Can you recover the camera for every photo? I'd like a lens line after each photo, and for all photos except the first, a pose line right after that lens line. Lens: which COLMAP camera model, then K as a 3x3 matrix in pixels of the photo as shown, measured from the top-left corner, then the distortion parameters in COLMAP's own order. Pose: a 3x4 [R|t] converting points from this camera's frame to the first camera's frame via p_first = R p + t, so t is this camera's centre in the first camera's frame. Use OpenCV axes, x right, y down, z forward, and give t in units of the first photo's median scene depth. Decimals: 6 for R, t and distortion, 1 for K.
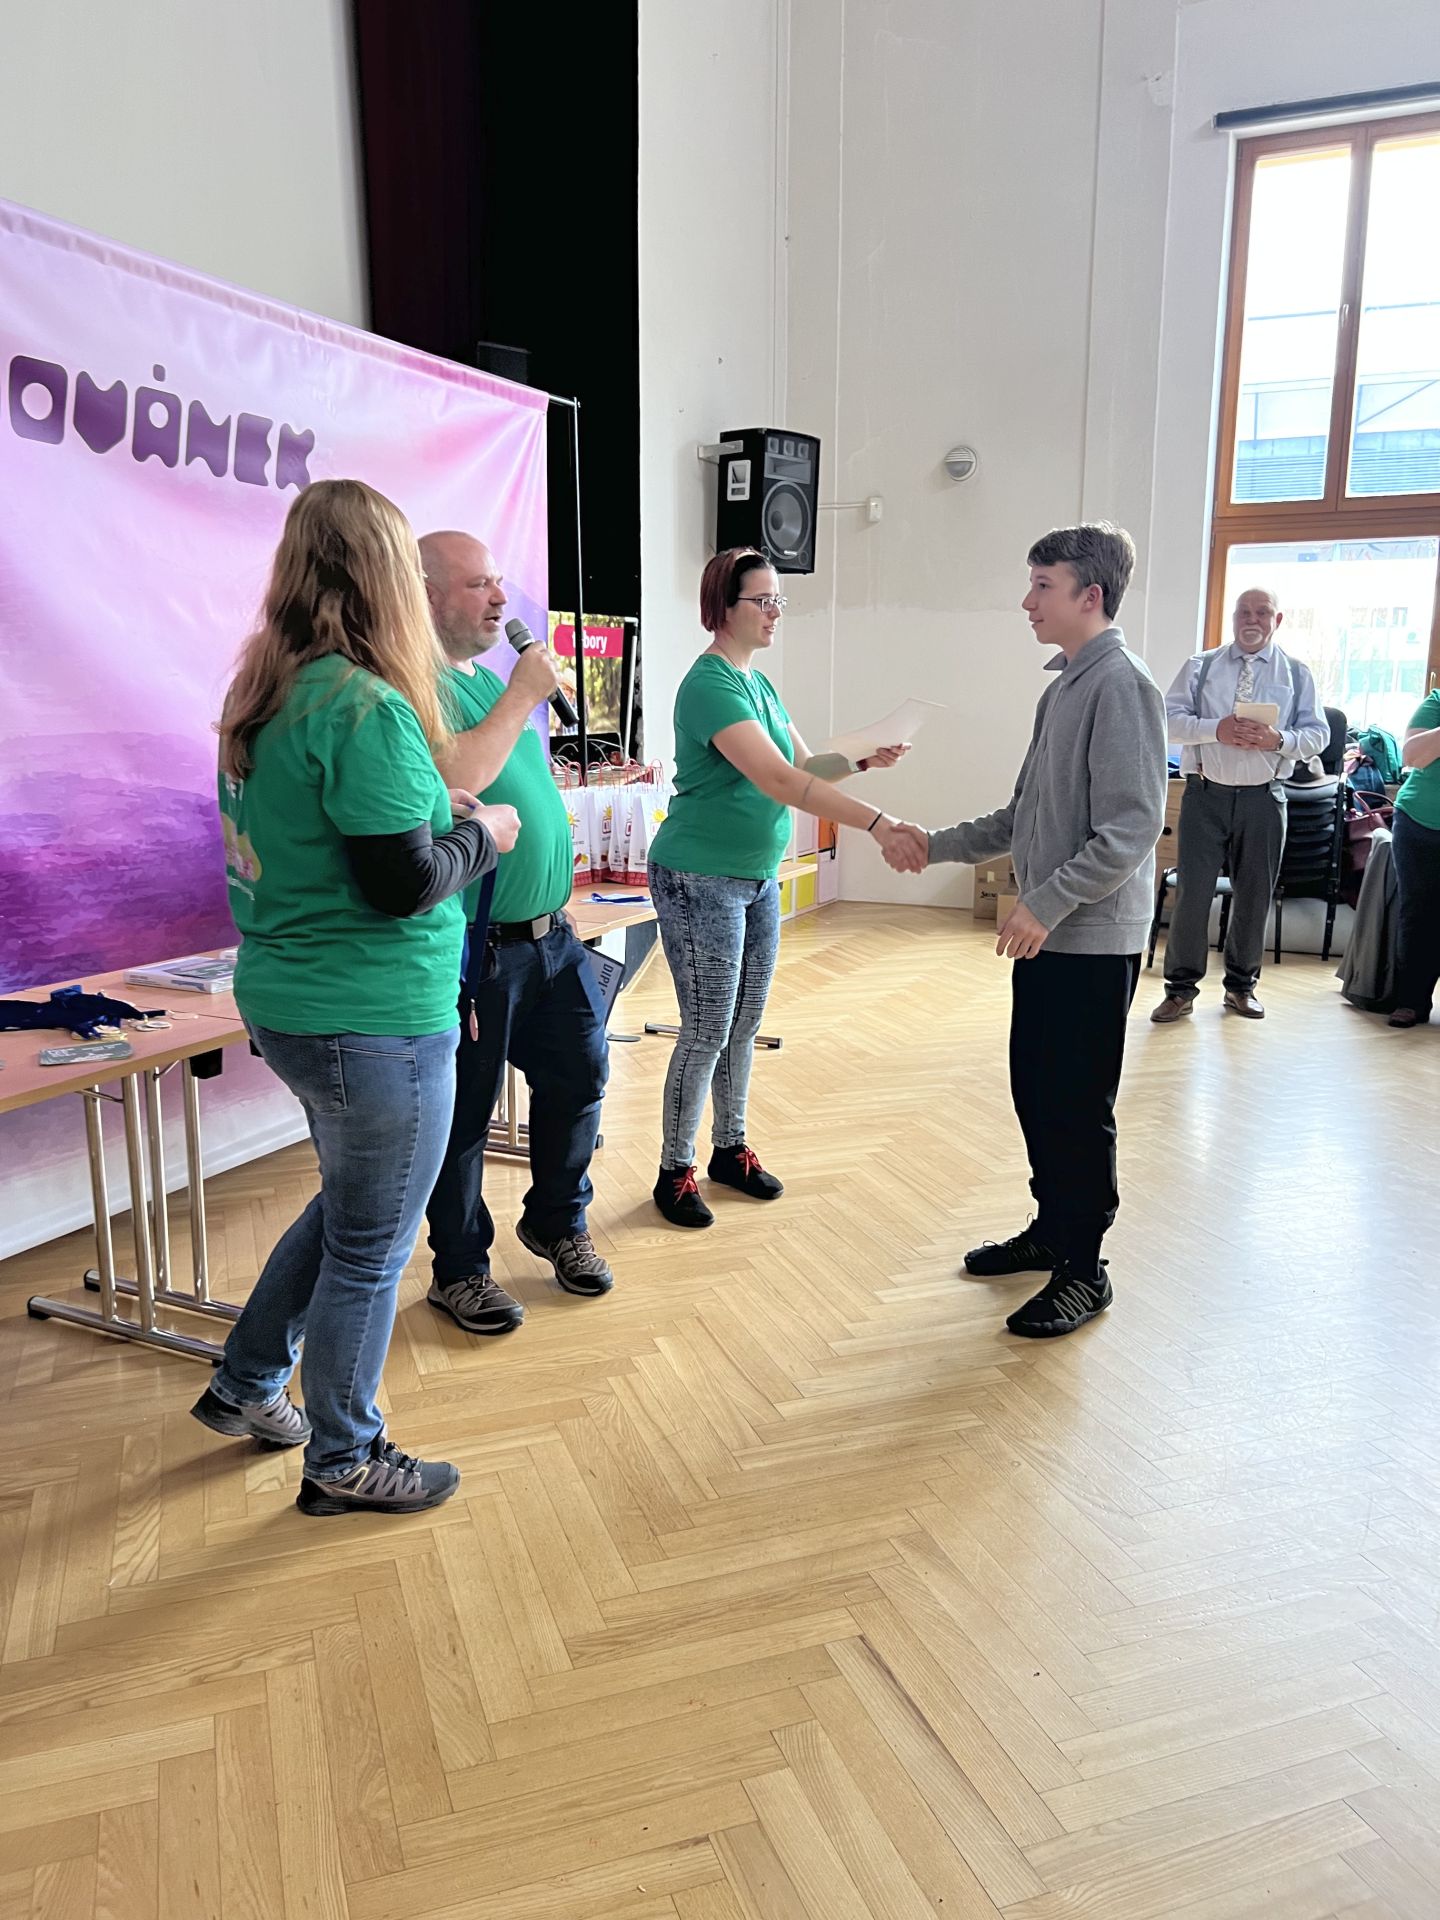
lens RADIAL K [[1443.9, 0, 706.5], [0, 1443.9, 952.7], [0, 0, 1]] dist [0.039446, -0.046787]
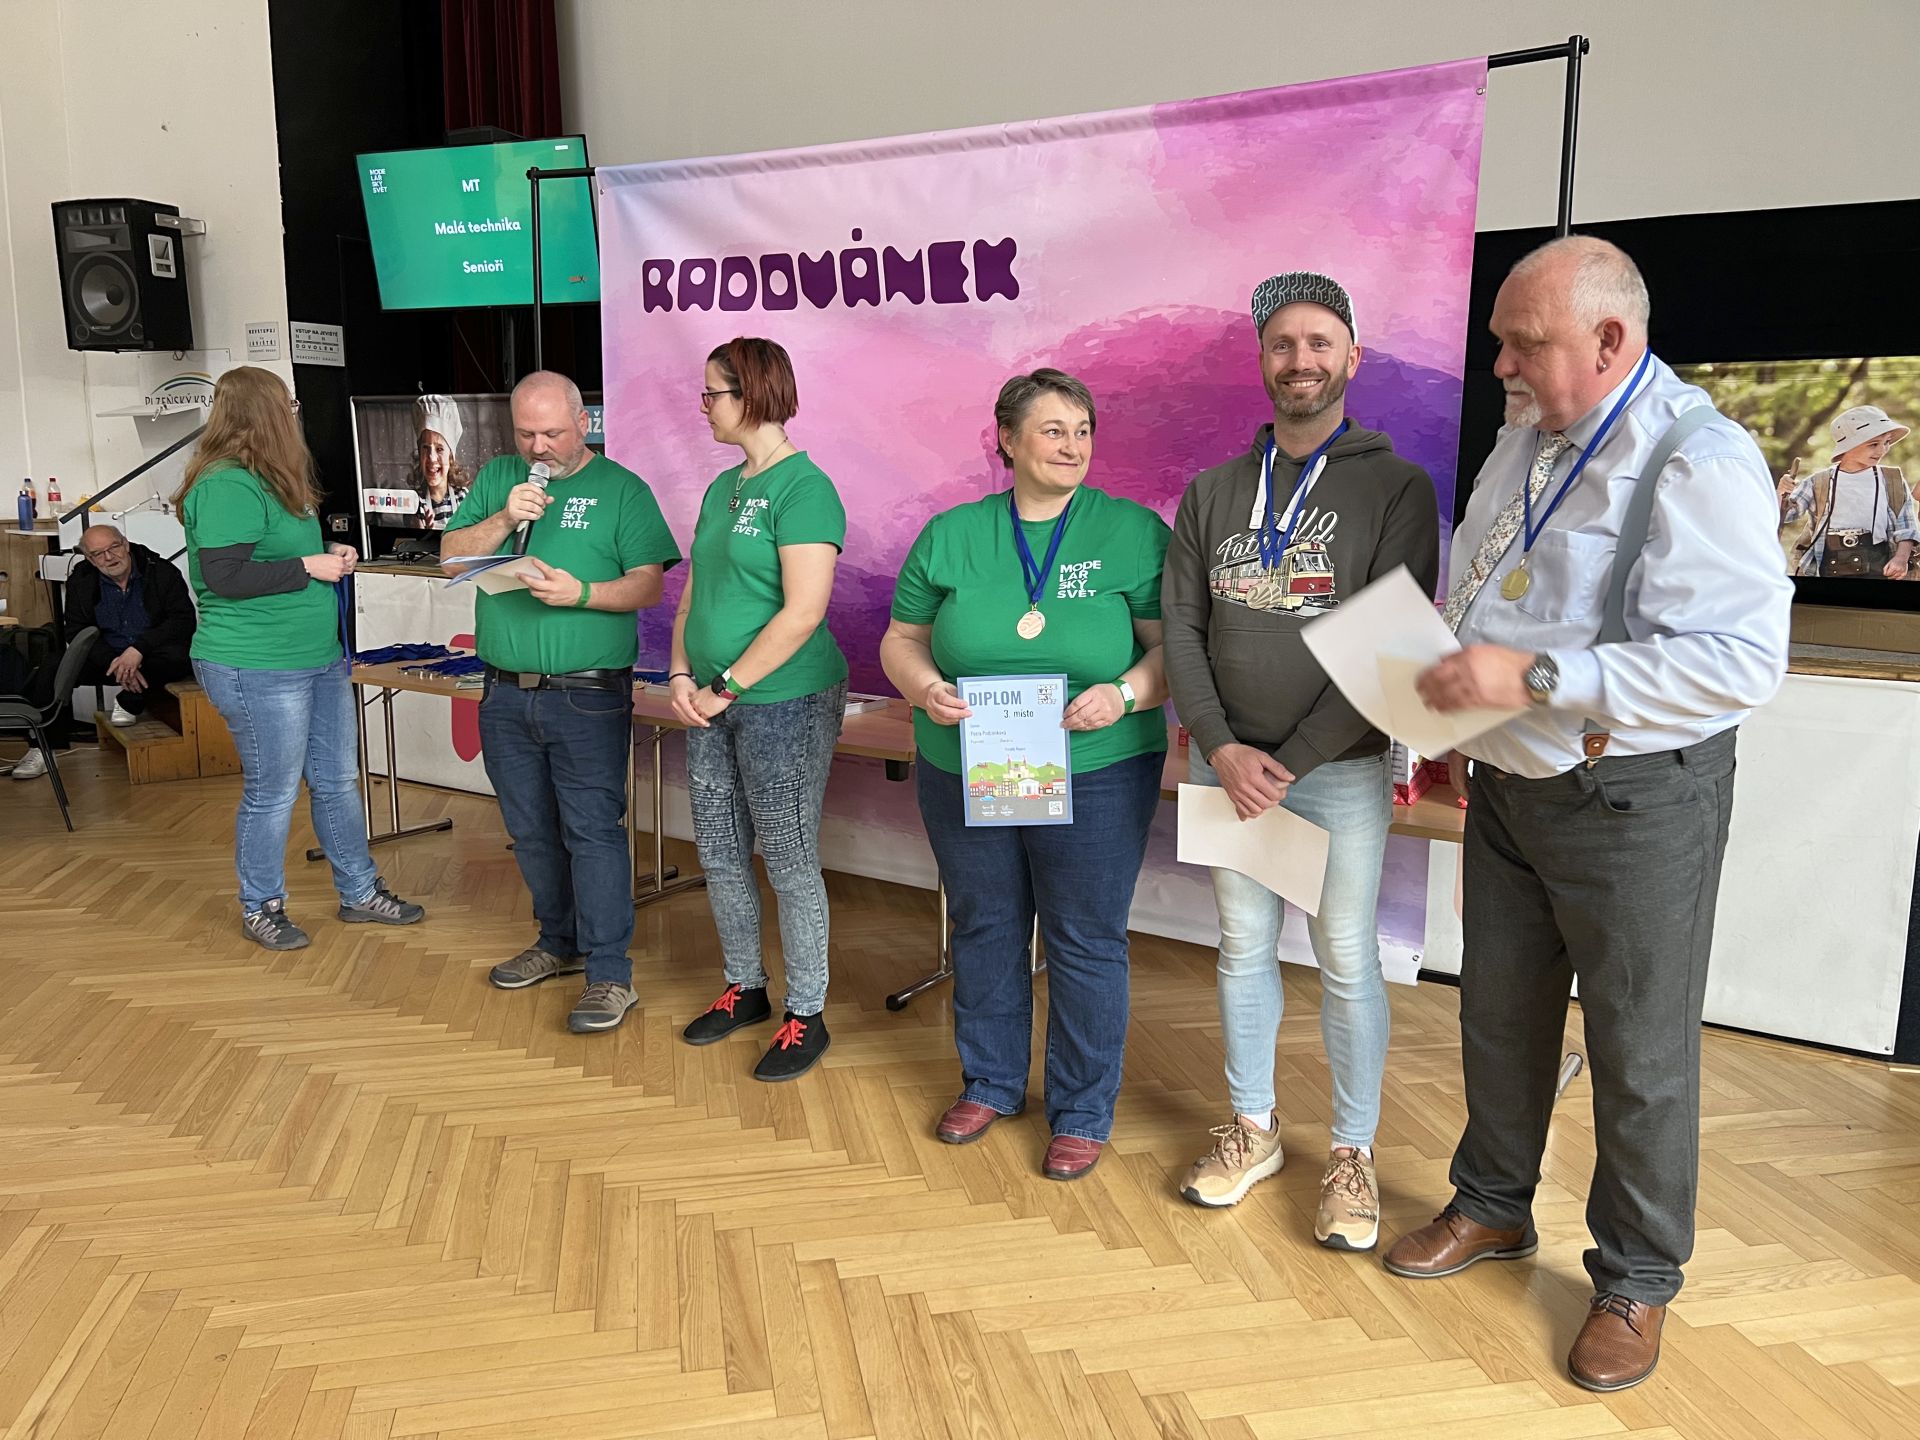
lens RADIAL K [[1442.0, 0, 959.6], [0, 1442.0, 712.3], [0, 0, 1]] dist [0.043461, -0.045946]
pose [[-0.127210, 0.156873, -0.979392, 0.933639], [-0.190685, 0.965127, 0.179355, -0.245544], [0.973374, 0.209571, -0.092860, 1.320396]]
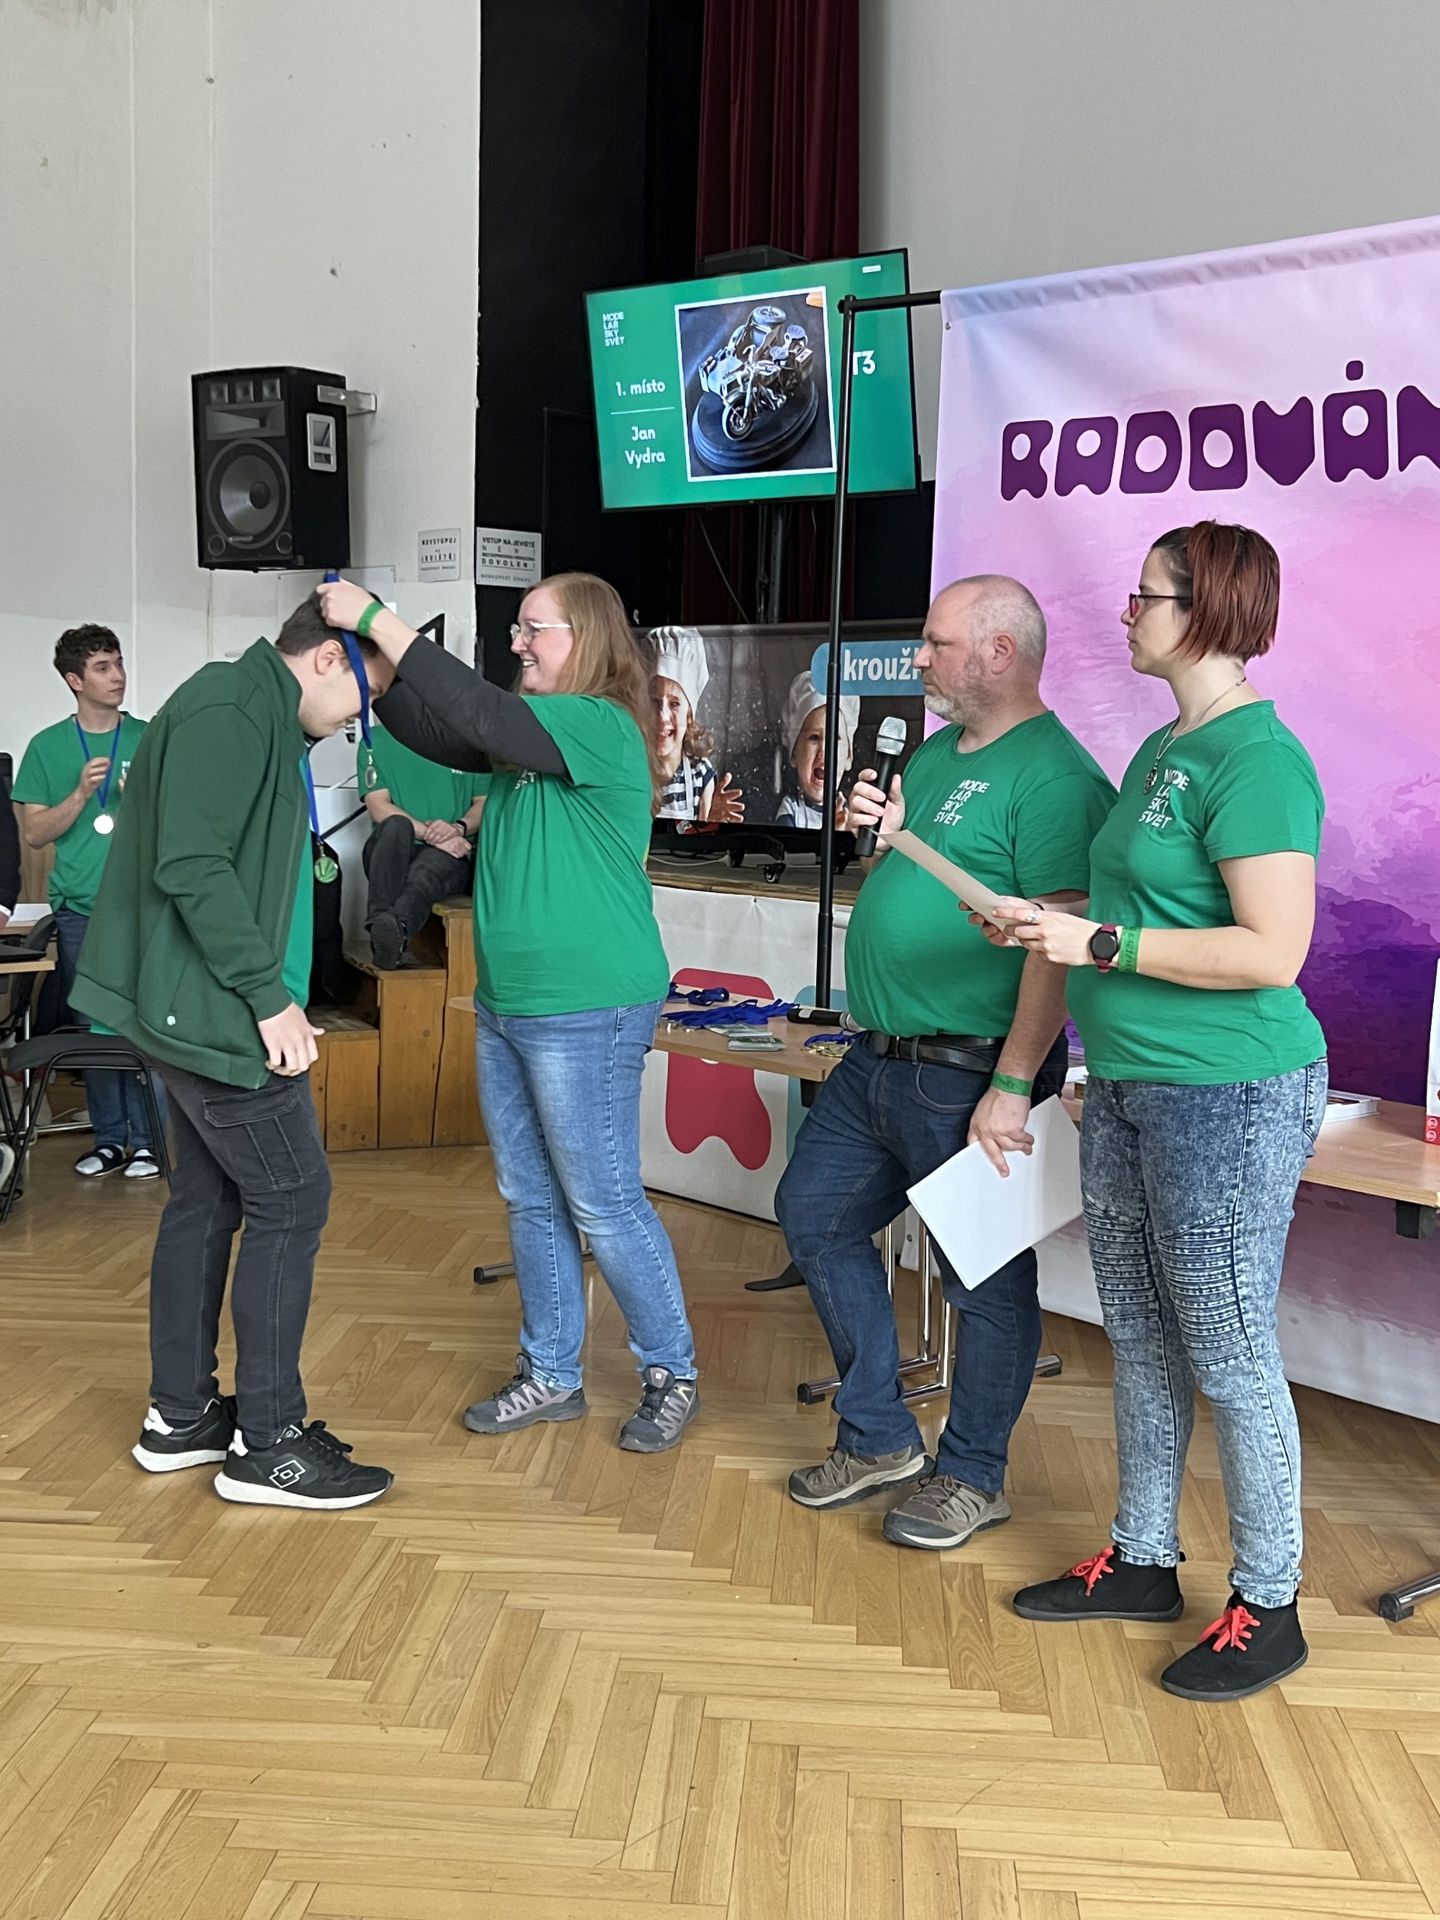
lens RADIAL K [[2165.0, 0, 725.8], [0, 2165.0, 944.9], [0, 0, 1]] dist [0.122359, -0.324962]
pose [[-0.395076, 0.073788, -0.915680, 0.919285], [-0.192306, 0.968041, 0.160979, -0.222750], [0.898295, 0.239690, -0.368260, 1.237799]]
